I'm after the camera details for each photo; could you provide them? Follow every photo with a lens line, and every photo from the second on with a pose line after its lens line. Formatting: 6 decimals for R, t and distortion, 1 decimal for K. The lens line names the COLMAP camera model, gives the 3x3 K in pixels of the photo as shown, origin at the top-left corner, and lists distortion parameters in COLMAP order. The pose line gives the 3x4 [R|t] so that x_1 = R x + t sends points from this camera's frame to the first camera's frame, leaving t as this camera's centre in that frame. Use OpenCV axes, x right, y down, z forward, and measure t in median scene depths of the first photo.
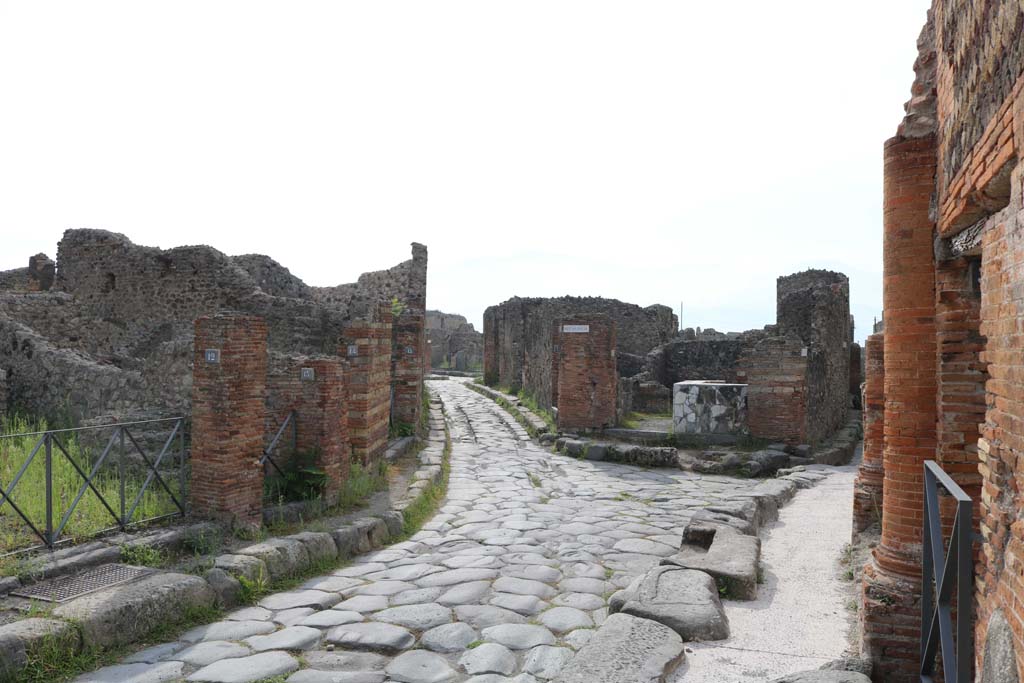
lens RADIAL K [[904.4, 0, 512.0], [0, 904.4, 341.5], [0, 0, 1]] dist [-0.081333, 0.000918]
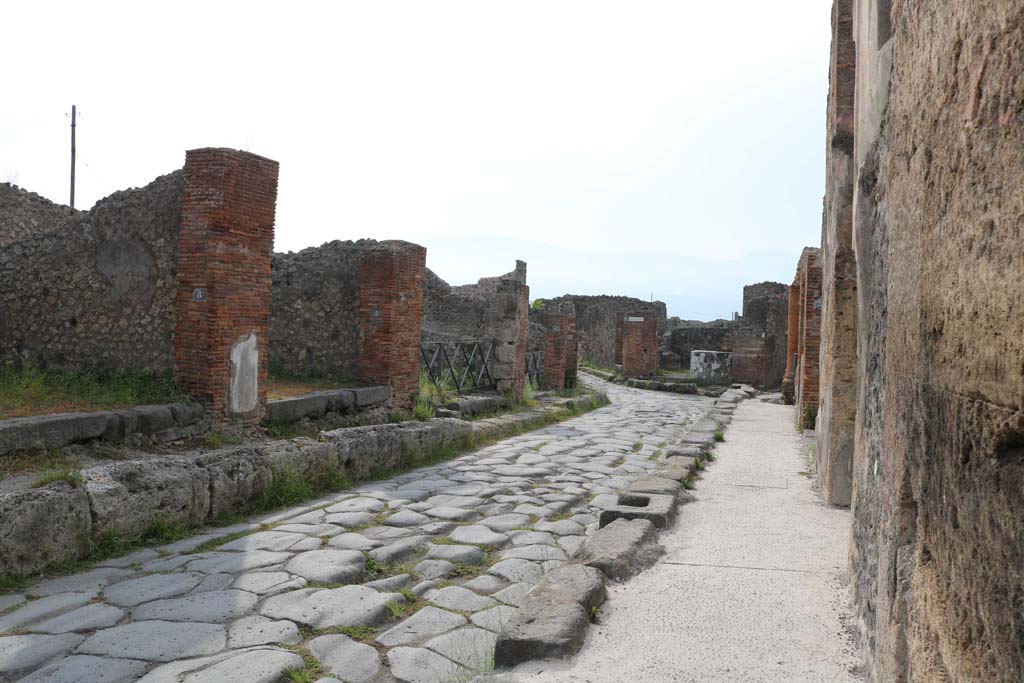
lens RADIAL K [[904.4, 0, 512.0], [0, 904.4, 341.5], [0, 0, 1]] dist [-0.081333, 0.000918]
pose [[0.998255, 0.024233, 0.053844, -0.264062], [-0.025330, 0.999484, 0.019776, 0.000899], [-0.053337, -0.021106, 0.998354, -0.746697]]
